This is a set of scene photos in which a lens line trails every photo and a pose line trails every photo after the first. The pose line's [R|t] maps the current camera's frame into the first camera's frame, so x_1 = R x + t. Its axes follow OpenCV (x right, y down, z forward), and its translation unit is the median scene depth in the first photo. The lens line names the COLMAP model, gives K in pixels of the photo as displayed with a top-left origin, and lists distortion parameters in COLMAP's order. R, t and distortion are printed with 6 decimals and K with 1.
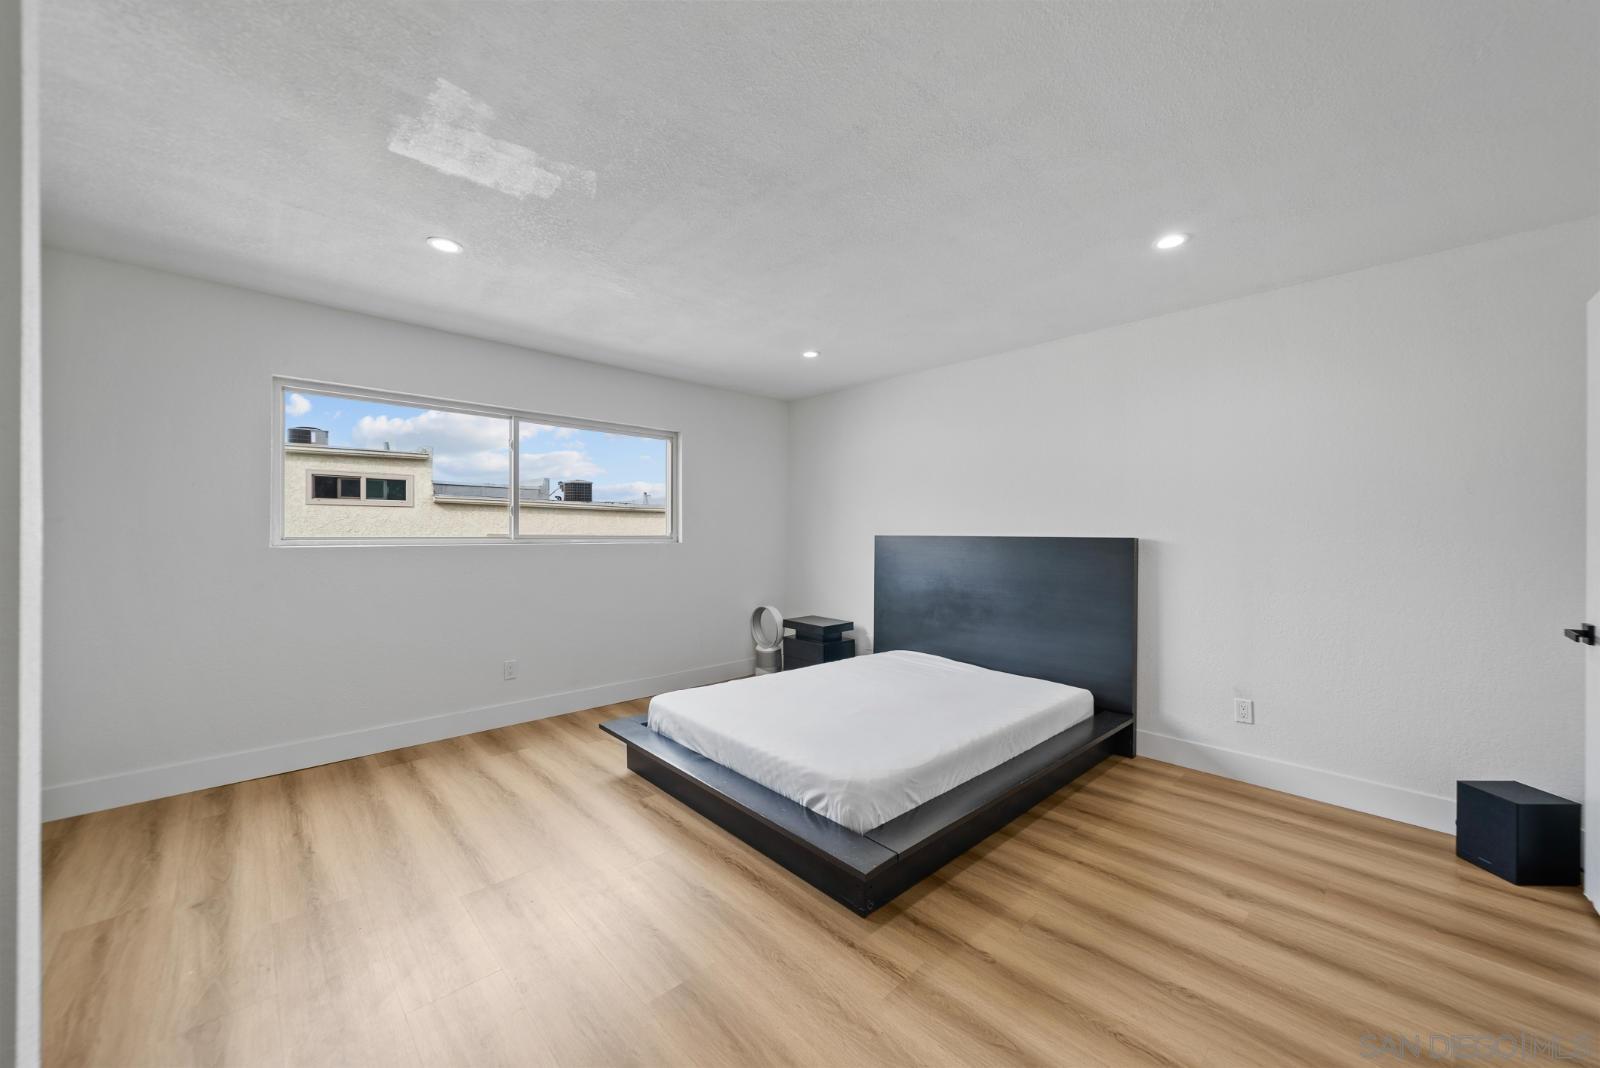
lens RADIAL K [[589.9, 0, 800.8], [0, 589.9, 533.5], [0, 0, 1]] dist [-0.000704, -0.000023]
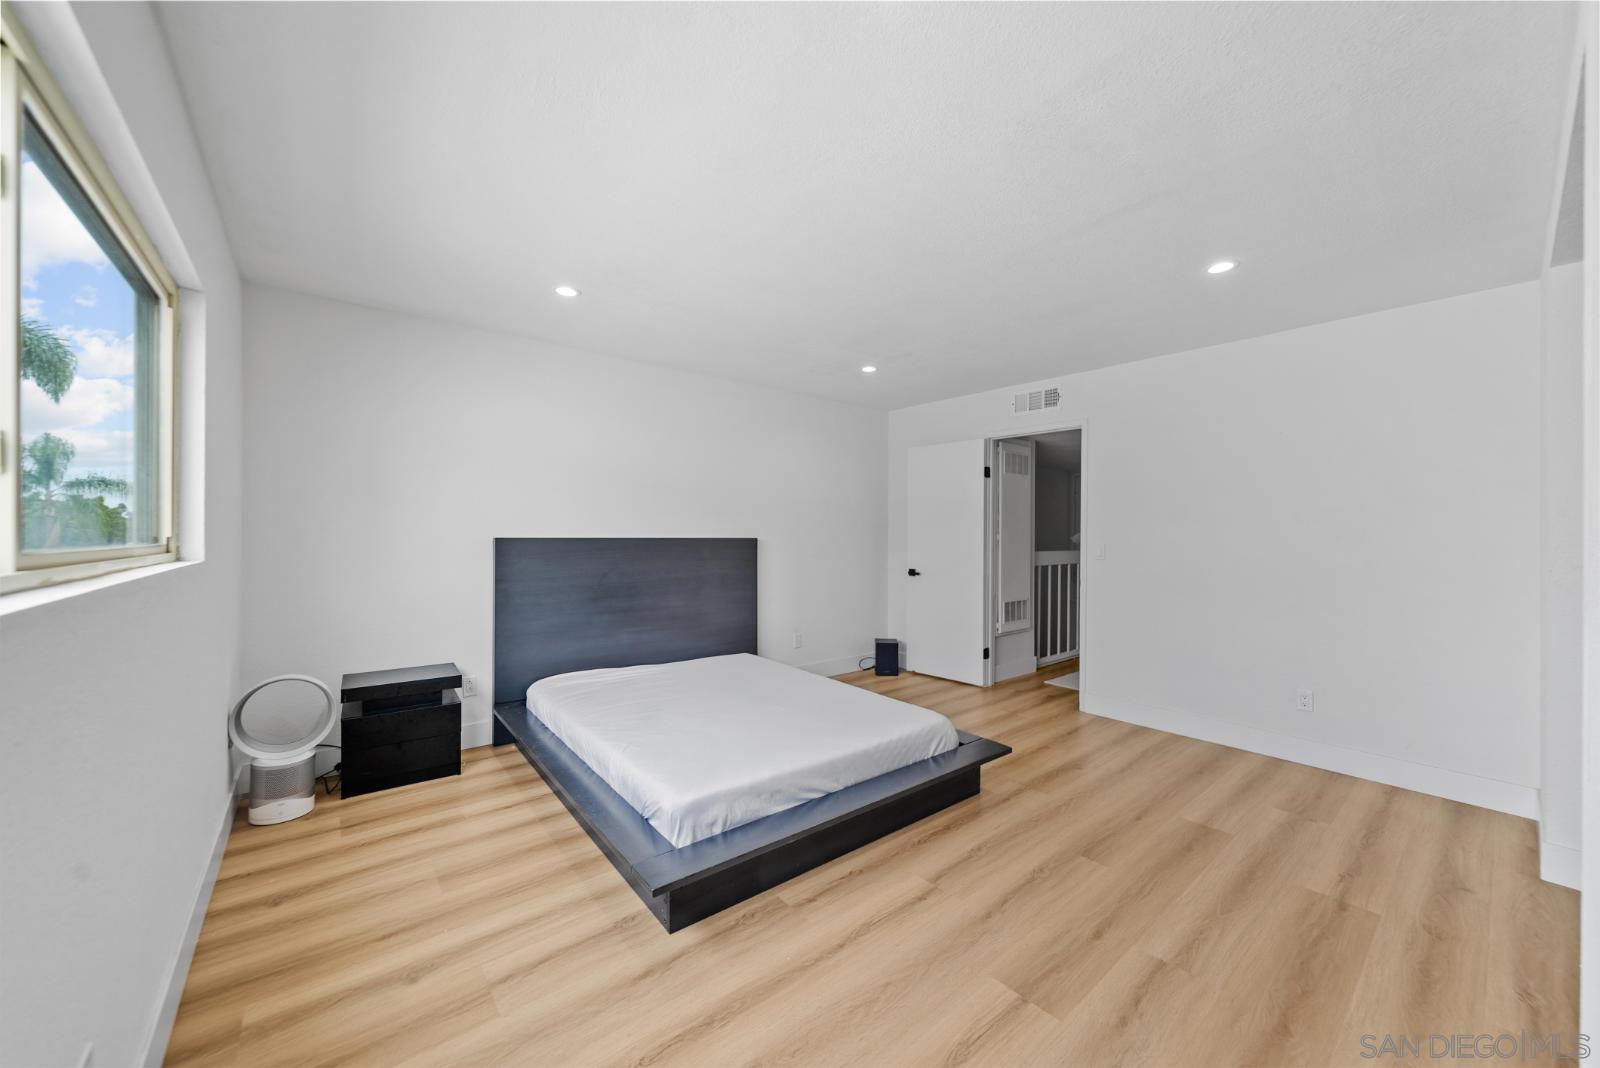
lens RADIAL K [[589.9, 0, 800.5], [0, 589.9, 536.0], [0, 0, 1]] dist [-0.000704, -0.000023]
pose [[0.064517, -0.004237, 0.997908, -1.112024], [-0.008431, 0.999953, 0.004791, -0.008220], [-0.997881, -0.008723, 0.064479, 1.061808]]
